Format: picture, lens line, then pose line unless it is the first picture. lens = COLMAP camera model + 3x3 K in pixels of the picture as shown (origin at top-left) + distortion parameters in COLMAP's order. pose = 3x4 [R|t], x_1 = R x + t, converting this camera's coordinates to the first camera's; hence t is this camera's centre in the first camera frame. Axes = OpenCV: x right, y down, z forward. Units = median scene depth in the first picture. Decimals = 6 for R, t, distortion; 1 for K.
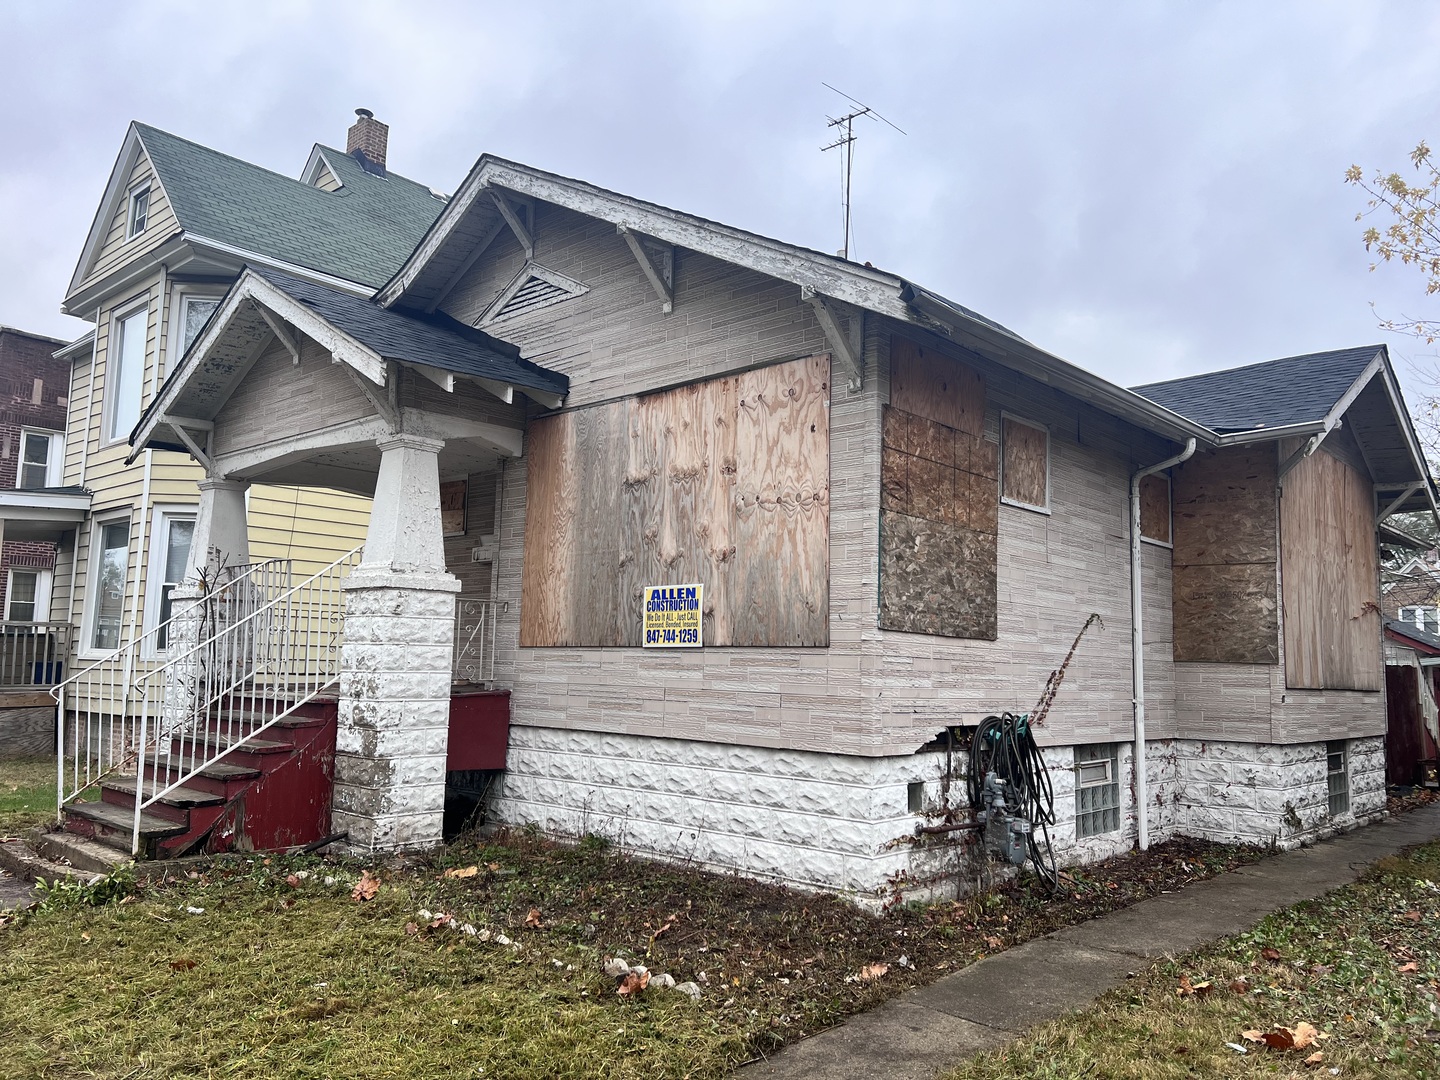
lens RADIAL K [[1097.3, 0, 721.9], [0, 1097.3, 534.5], [0, 0, 1]] dist [0.055401, -0.015436]
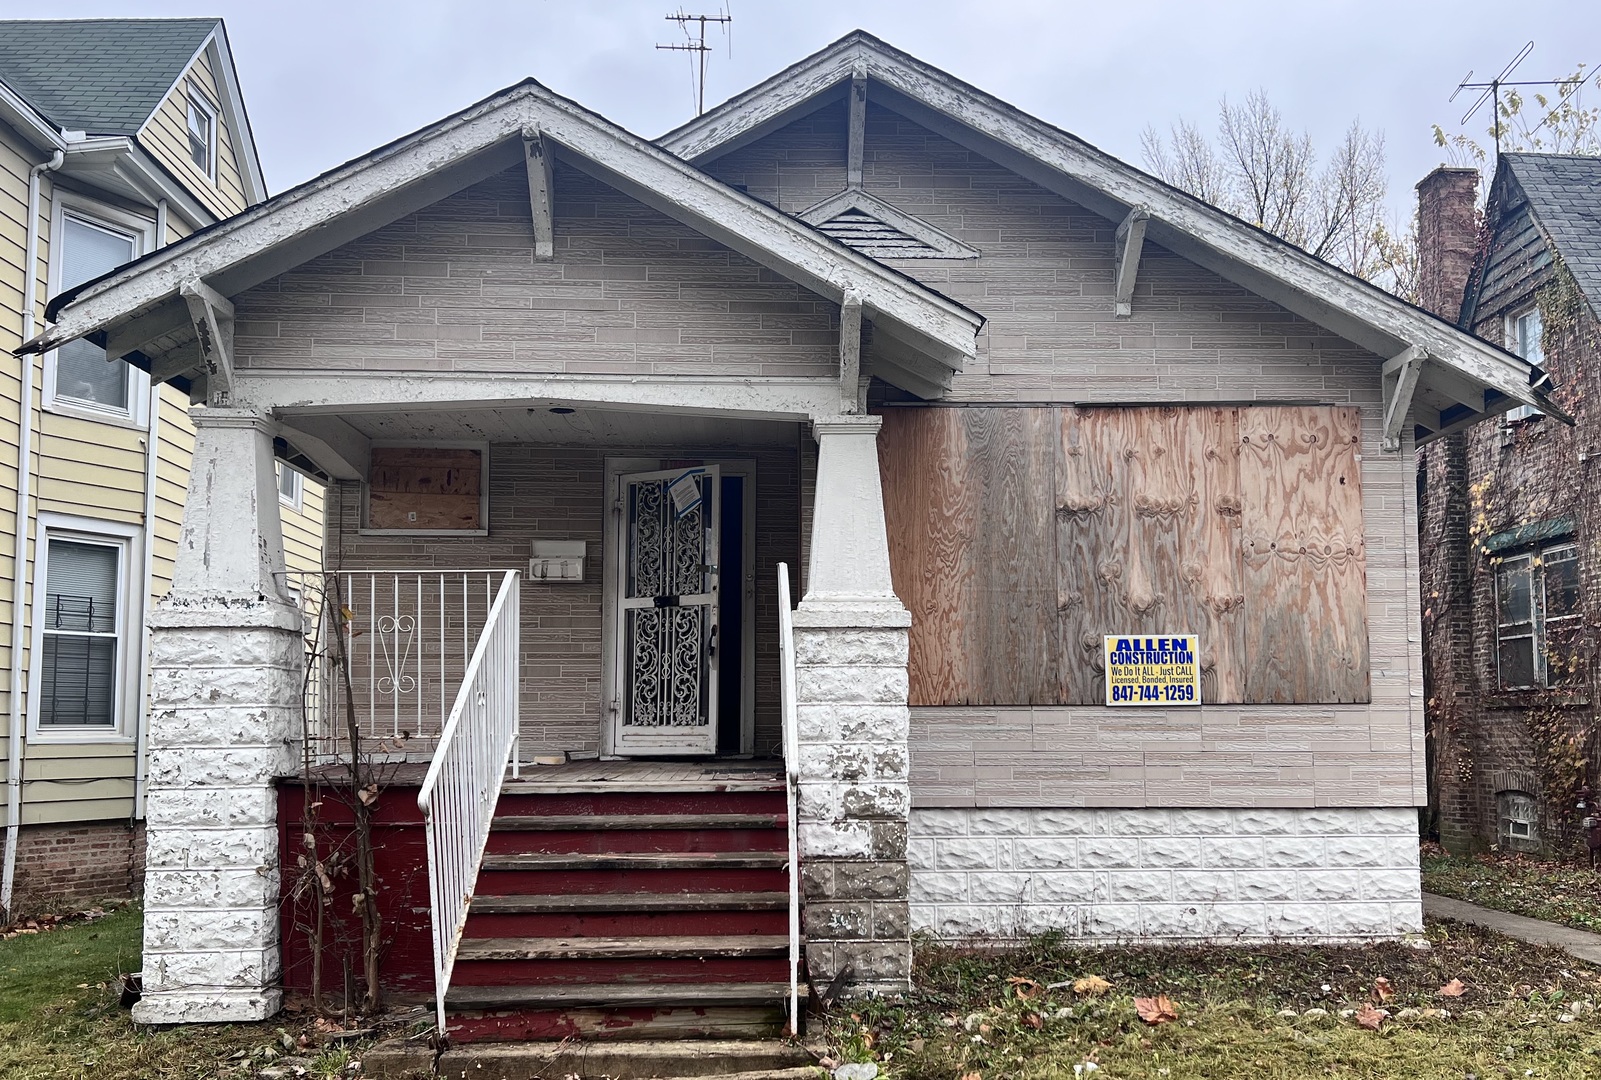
lens RADIAL K [[1472.7, 0, 802.0], [0, 1472.7, 629.7], [0, 0, 1]] dist [0.012538, 0.000000]
pose [[0.698785, 0.023393, 0.714949, -1.082529], [-0.065612, 0.997348, 0.031496, 0.023403], [-0.712316, -0.068918, 0.698467, 0.377467]]
